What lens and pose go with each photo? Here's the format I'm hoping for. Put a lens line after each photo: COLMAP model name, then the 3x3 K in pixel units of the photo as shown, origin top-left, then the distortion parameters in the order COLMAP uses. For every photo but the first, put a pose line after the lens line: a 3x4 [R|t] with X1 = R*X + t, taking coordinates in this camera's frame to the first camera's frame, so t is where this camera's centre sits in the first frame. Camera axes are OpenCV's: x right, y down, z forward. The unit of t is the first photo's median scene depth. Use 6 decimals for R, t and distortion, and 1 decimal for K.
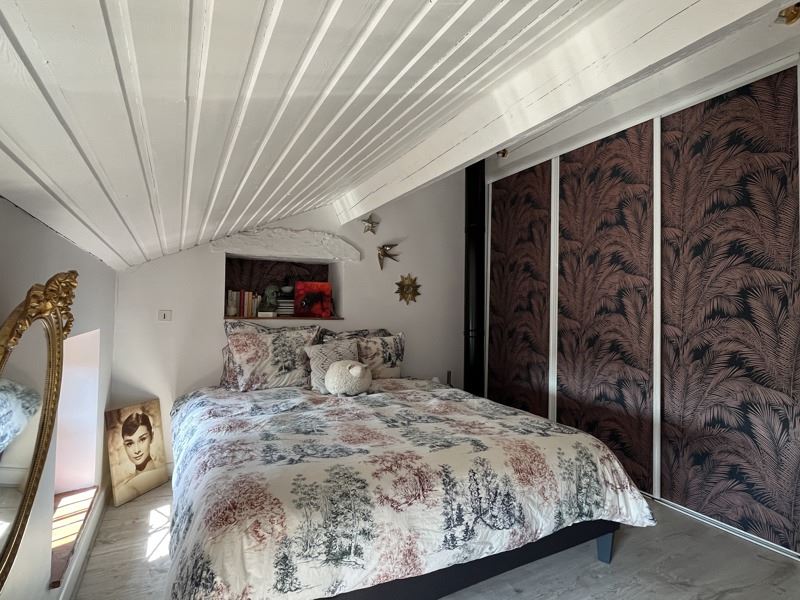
lens RADIAL K [[404.3, 0, 400.0], [0, 404.3, 300.0], [0, 0, 1]] dist [0.000054, 0.000215]
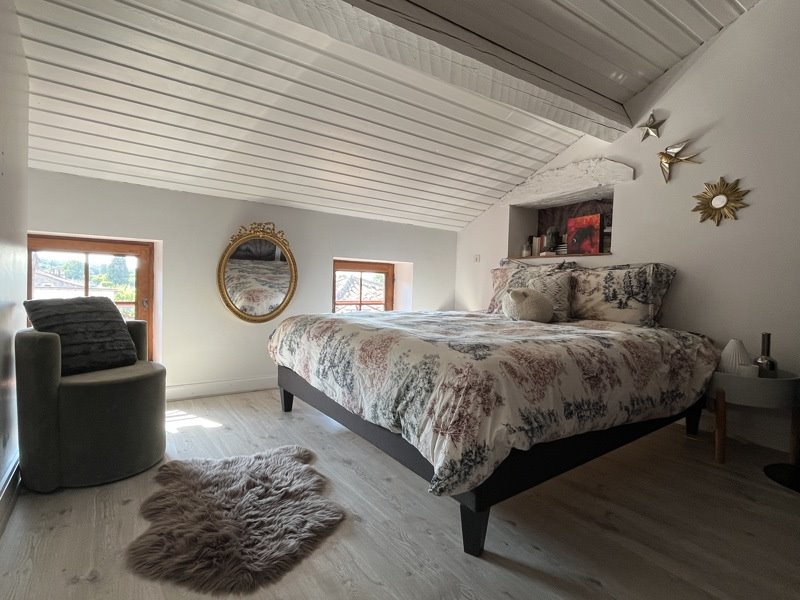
lens RADIAL K [[404.3, 0, 400.0], [0, 404.3, 300.0], [0, 0, 1]] dist [0.000054, 0.000215]
pose [[0.121130, 0.020022, -0.992435, 1.198237], [-0.001224, 0.999799, 0.020021, 0.234084], [0.992636, -0.001210, 0.121130, 0.843353]]
